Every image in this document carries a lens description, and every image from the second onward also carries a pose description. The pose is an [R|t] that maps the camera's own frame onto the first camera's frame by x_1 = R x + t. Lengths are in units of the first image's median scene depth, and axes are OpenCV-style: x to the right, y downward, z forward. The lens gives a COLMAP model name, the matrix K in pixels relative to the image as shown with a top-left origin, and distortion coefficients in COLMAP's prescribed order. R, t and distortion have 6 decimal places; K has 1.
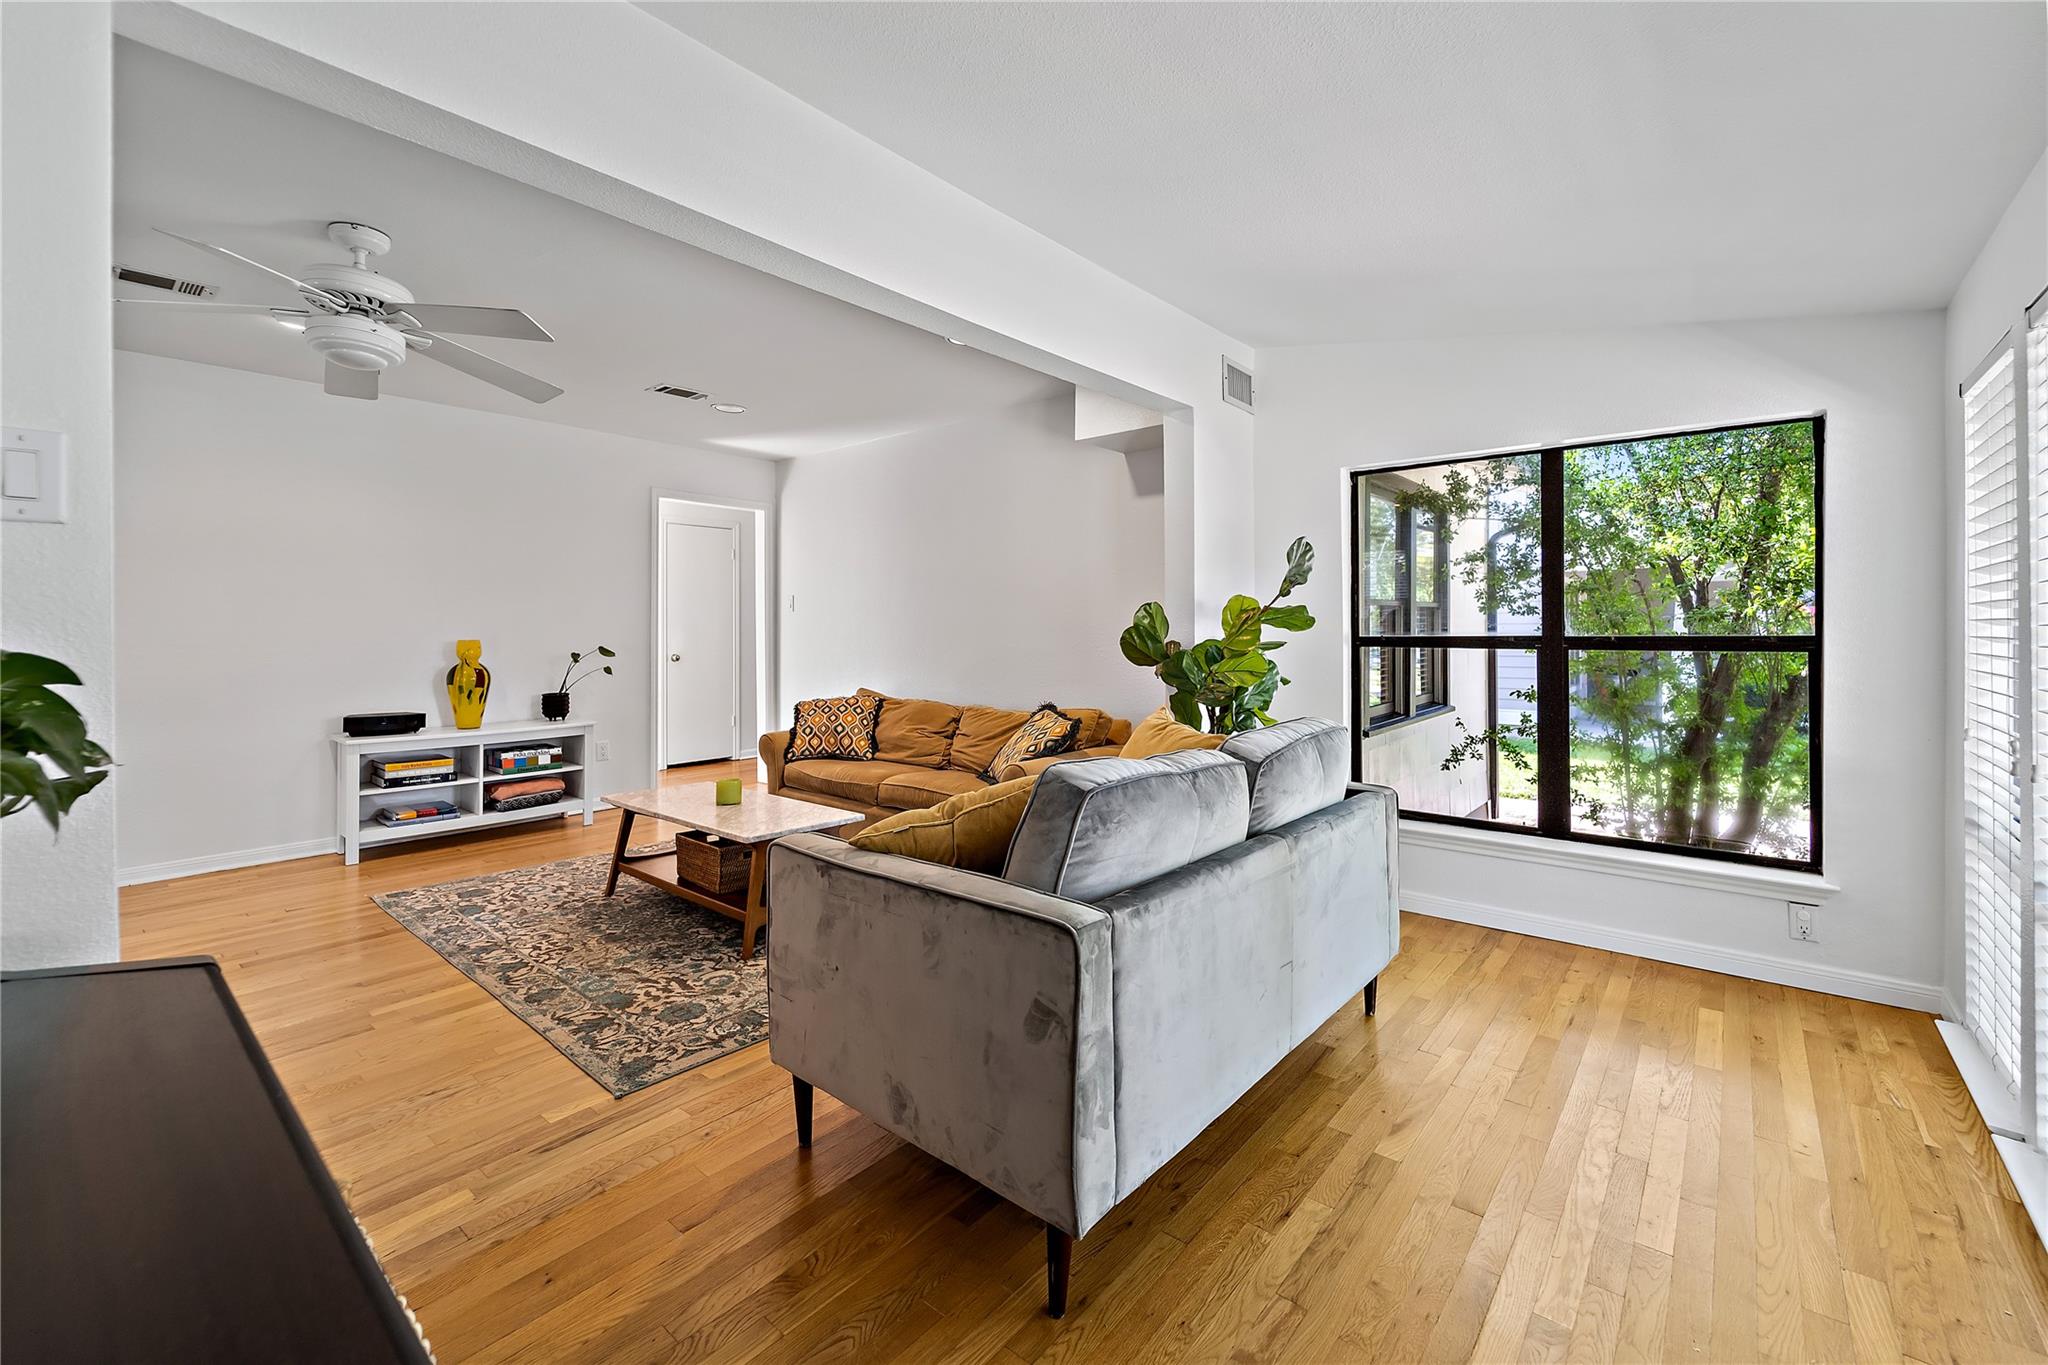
lens RADIAL K [[846.9, 0, 1028.0], [0, 846.9, 633.0], [0, 0, 1]] dist [0.000534, -0.000195]
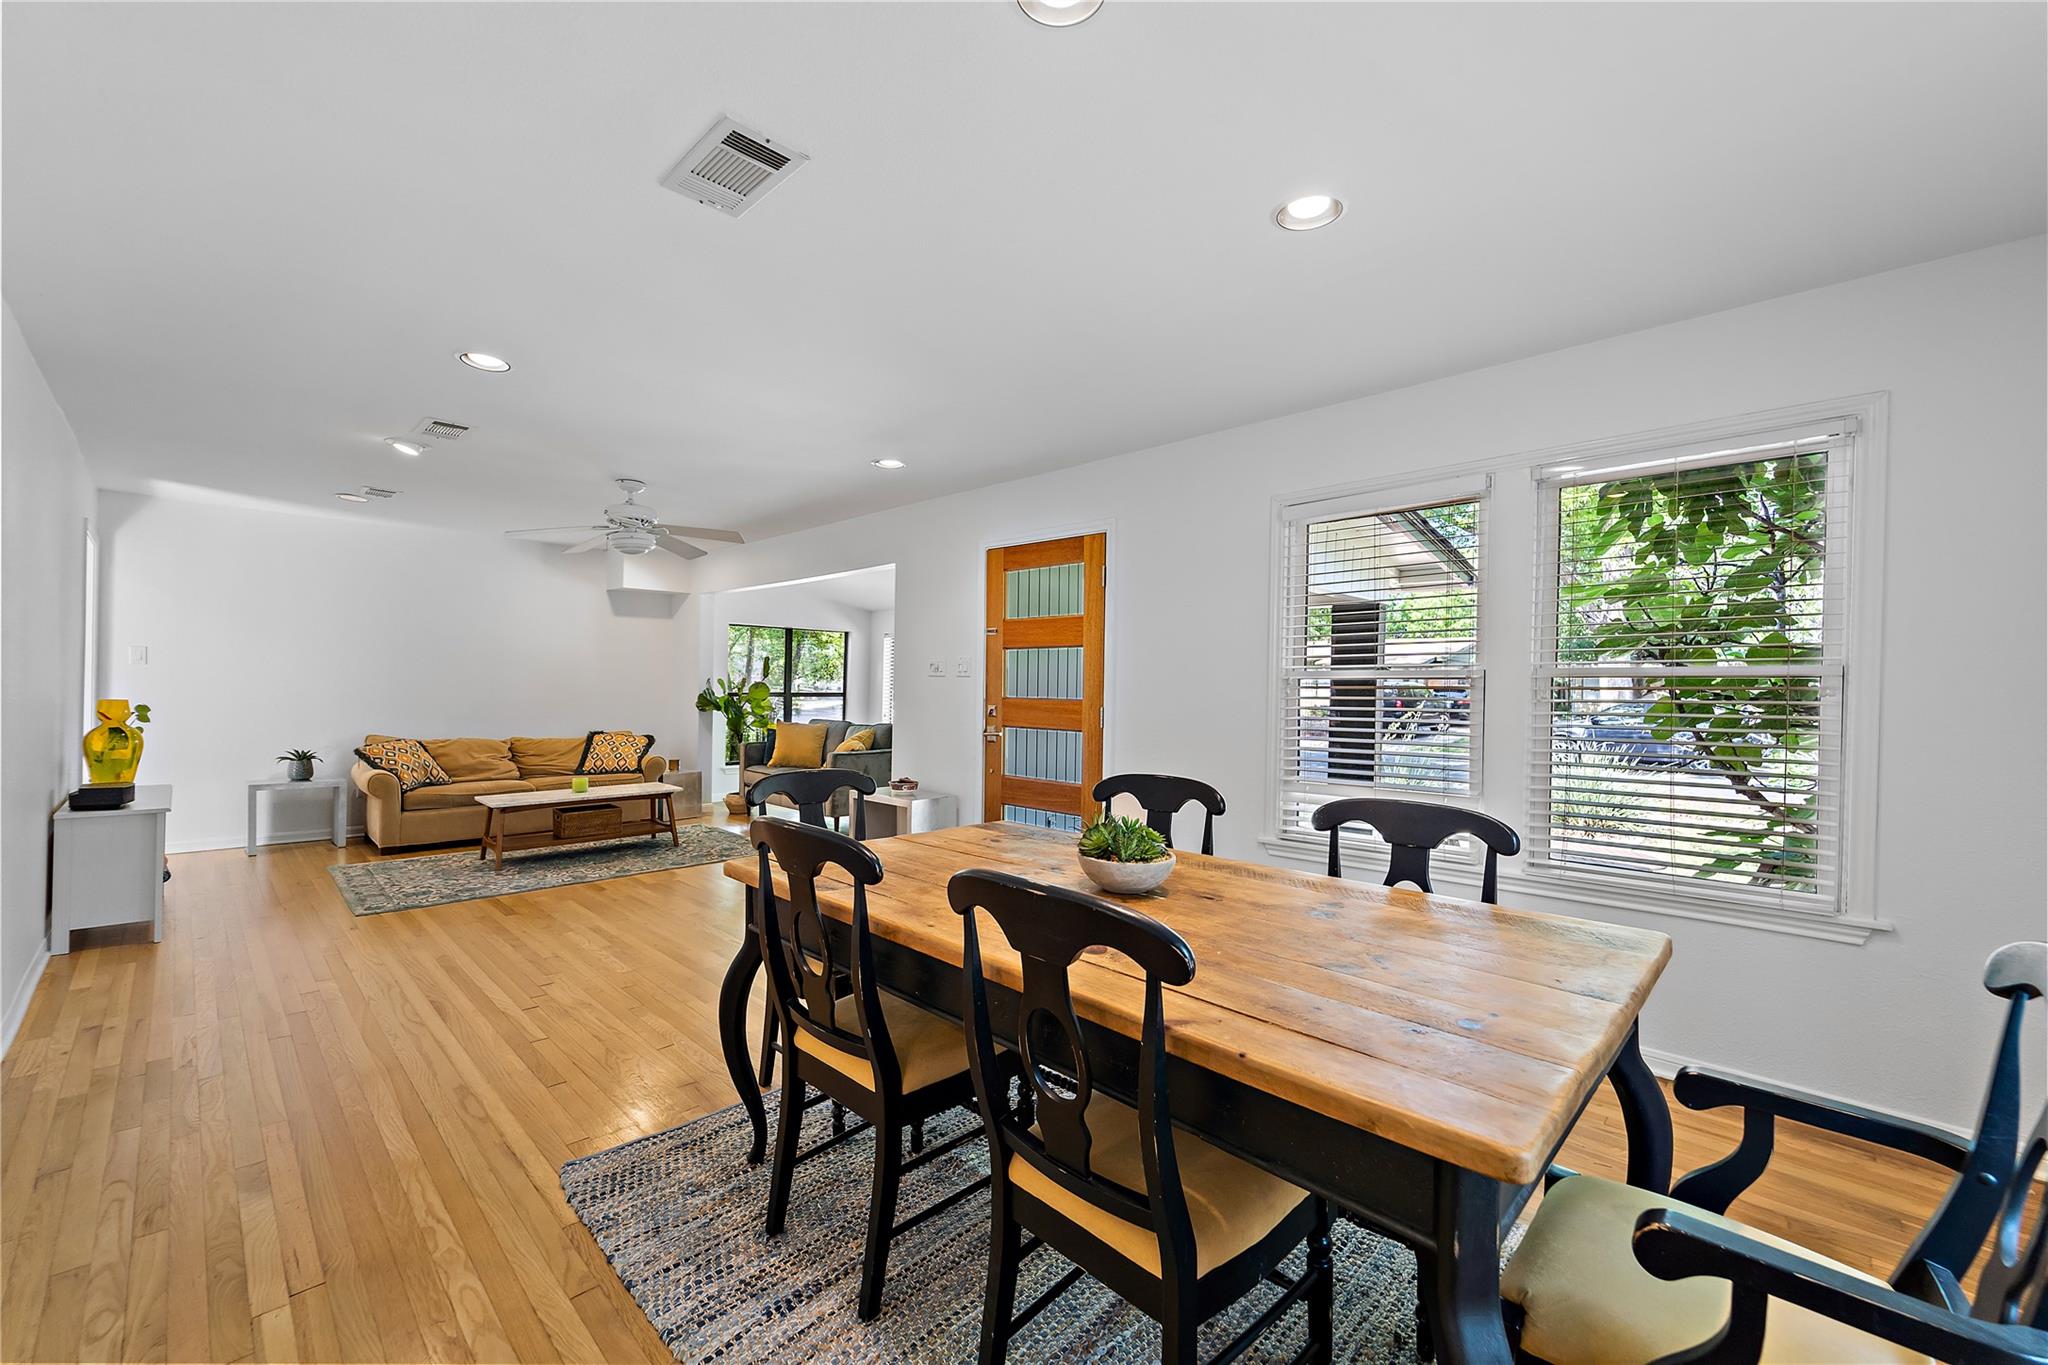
lens RADIAL K [[824.7, 0, 1023.9], [0, 824.7, 688.0], [0, 0, 1]] dist [0.007443, -0.005238]
pose [[0.072474, 0.000992, 0.997370, -2.552195], [-0.012764, 0.999919, -0.000067, -0.026212], [-0.997289, -0.012726, 0.072481, -0.014279]]
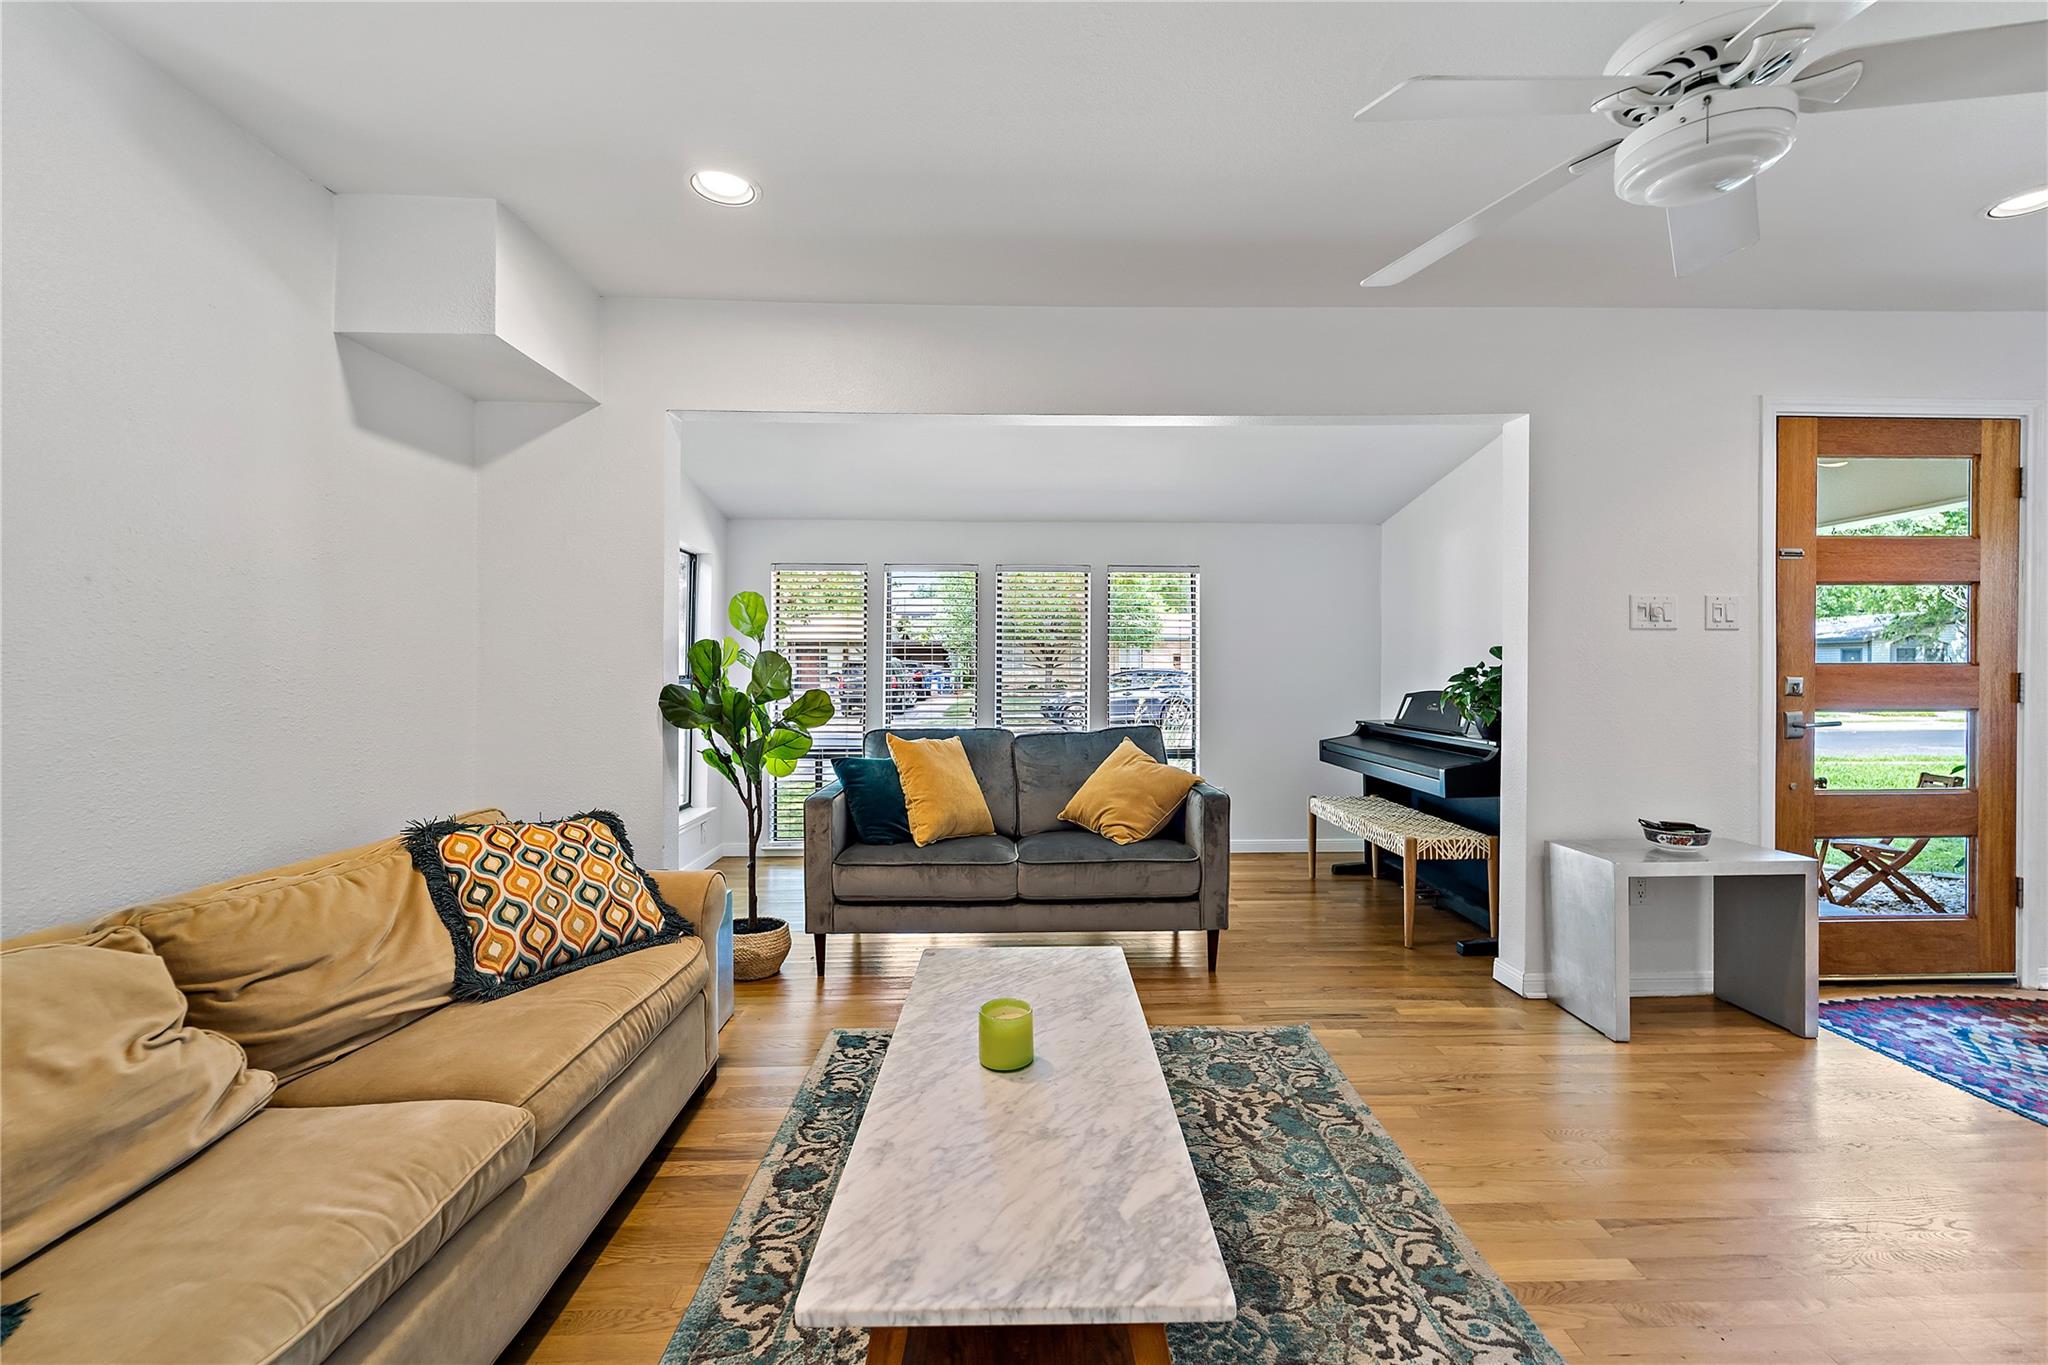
lens RADIAL K [[842.6, 0, 1038.0], [0, 842.6, 665.5], [0, 0, 1]] dist [0.002099, -0.000334]
pose [[-0.668291, 0.009716, 0.743836, -0.908053], [0.008199, 0.999950, -0.005696, -0.003947], [-0.743855, 0.002292, -0.668338, 1.676025]]
